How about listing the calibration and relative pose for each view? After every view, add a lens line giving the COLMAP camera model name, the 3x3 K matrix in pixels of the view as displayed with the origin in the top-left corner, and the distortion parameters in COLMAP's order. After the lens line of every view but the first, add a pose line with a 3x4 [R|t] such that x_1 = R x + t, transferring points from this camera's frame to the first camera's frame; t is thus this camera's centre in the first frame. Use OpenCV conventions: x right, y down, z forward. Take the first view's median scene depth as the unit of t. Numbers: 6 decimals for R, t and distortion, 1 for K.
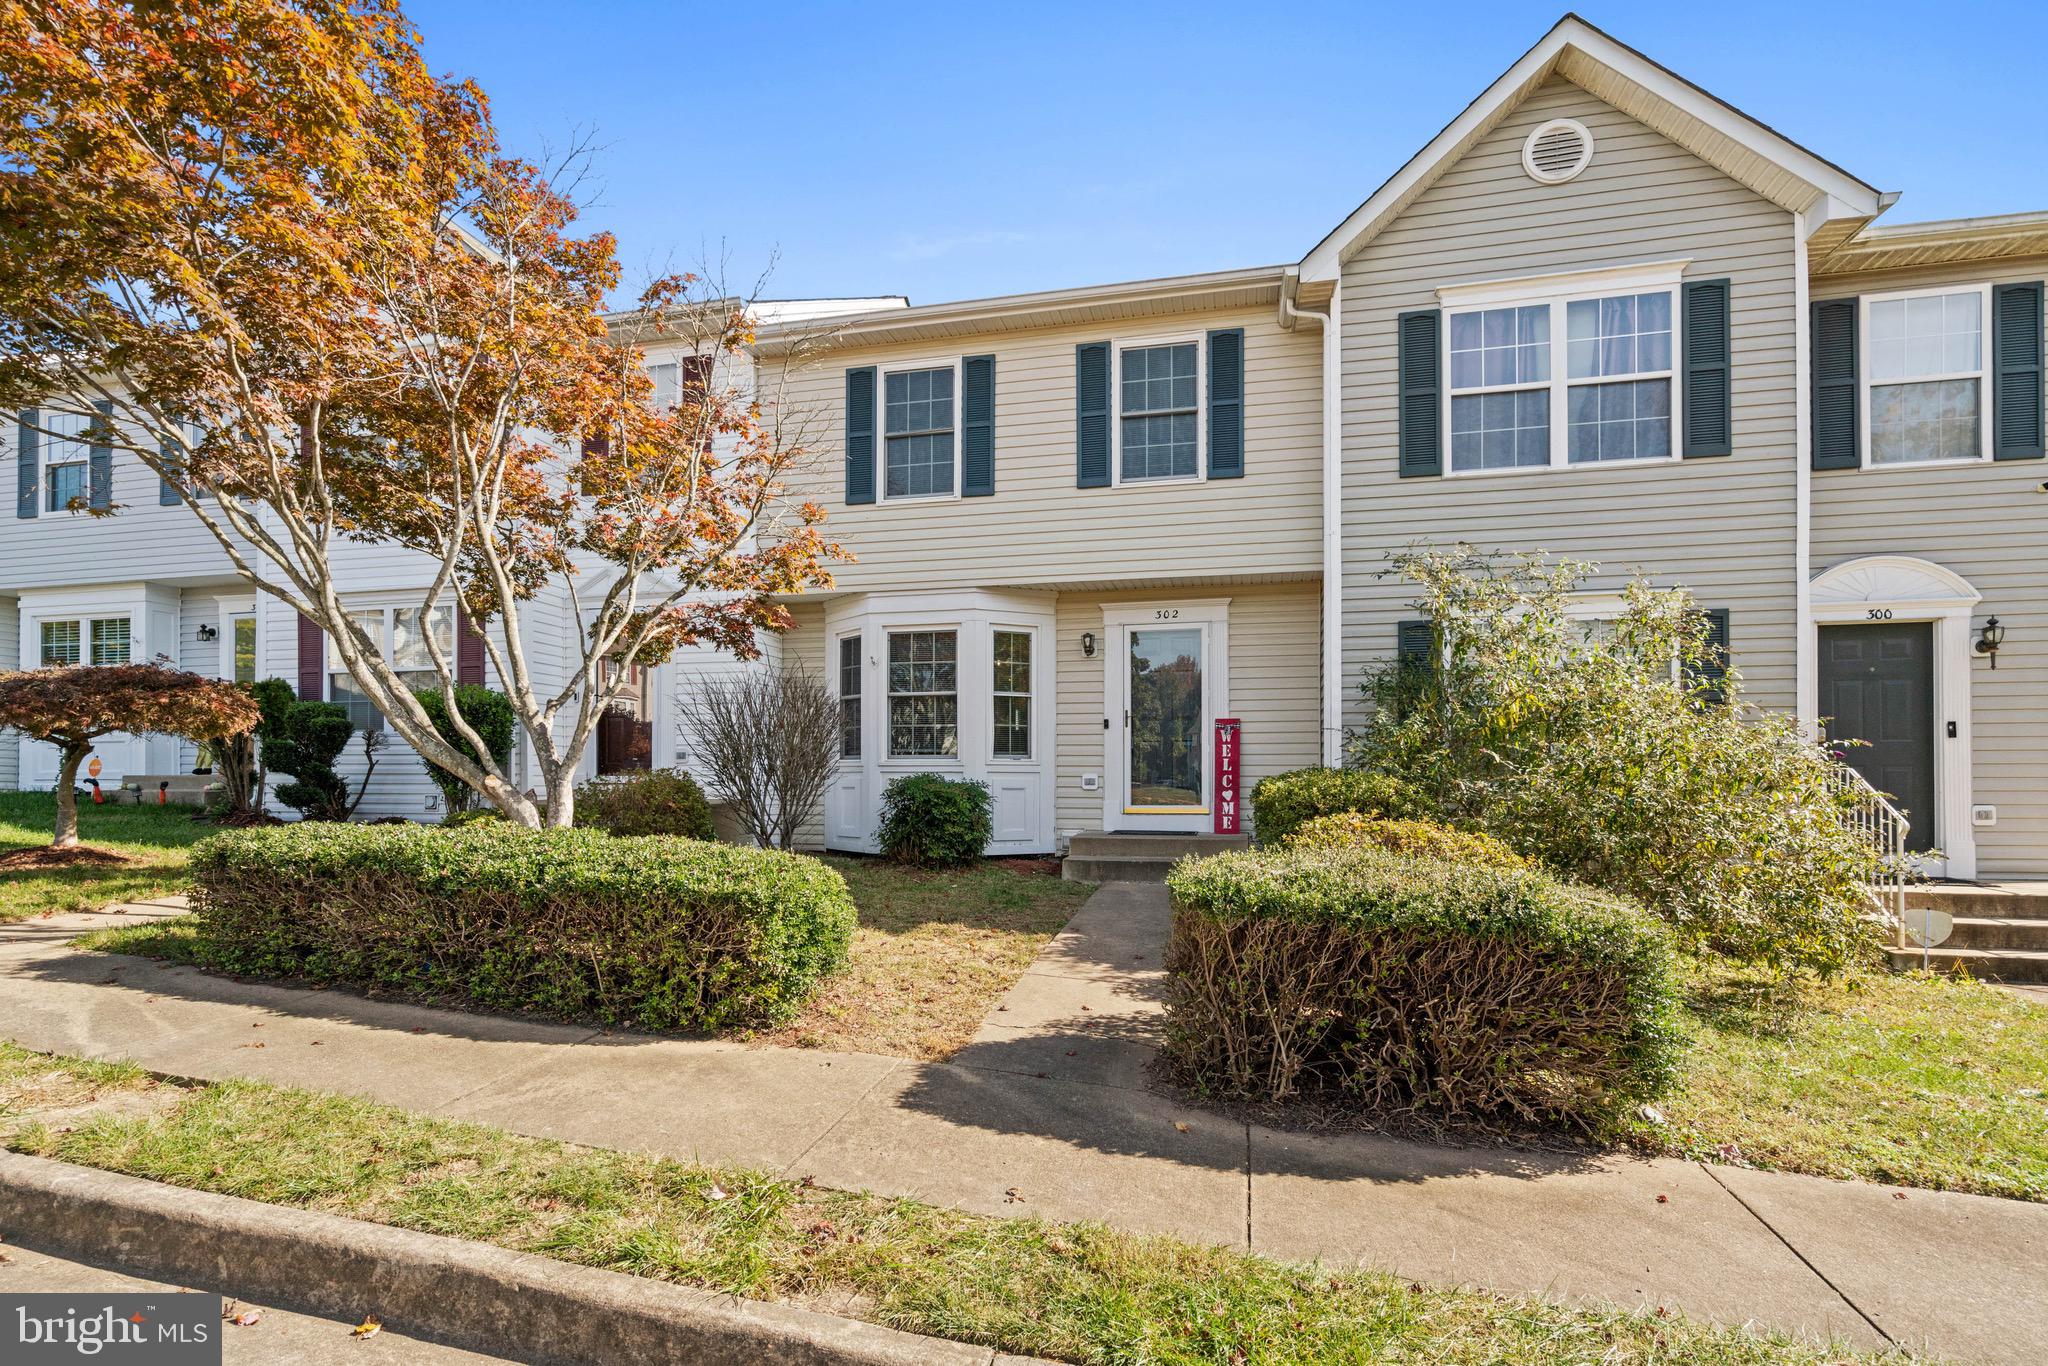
lens RADIAL K [[933.4, 0, 1018.5], [0, 933.4, 685.6], [0, 0, 1]] dist [-0.012452, 0.004293]
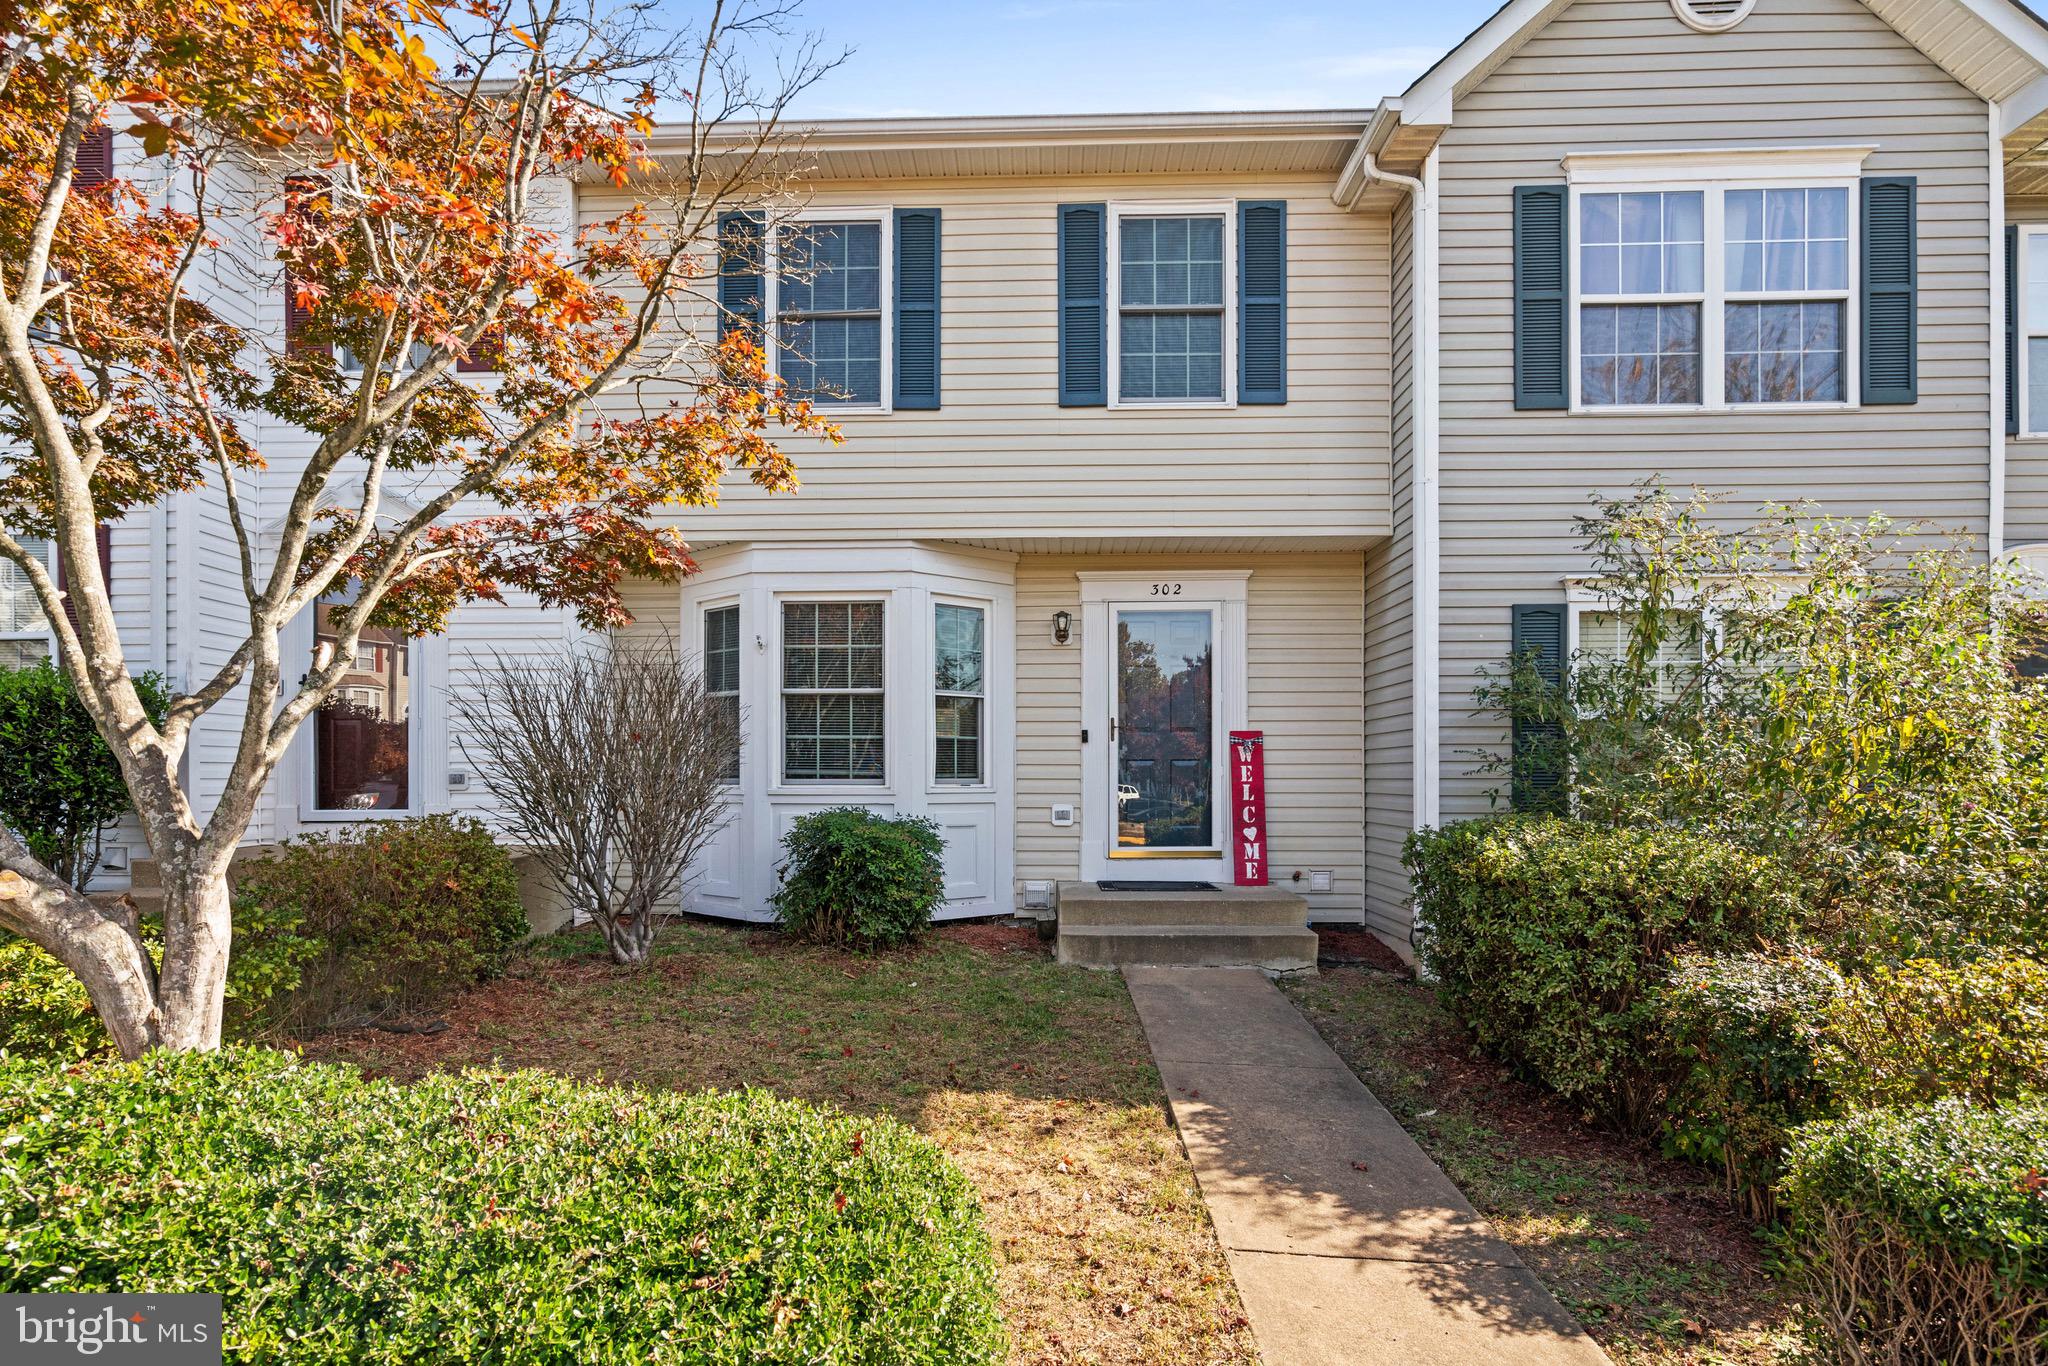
lens RADIAL K [[995.1, 0, 1020.1], [0, 995.1, 720.1], [0, 0, 1]] dist [-0.004937, -0.000432]
pose [[0.983356, 0.010956, 0.181359, -0.104272], [-0.017730, 0.999203, 0.035775, 0.001345], [-0.180823, -0.038395, 0.982766, 0.255168]]
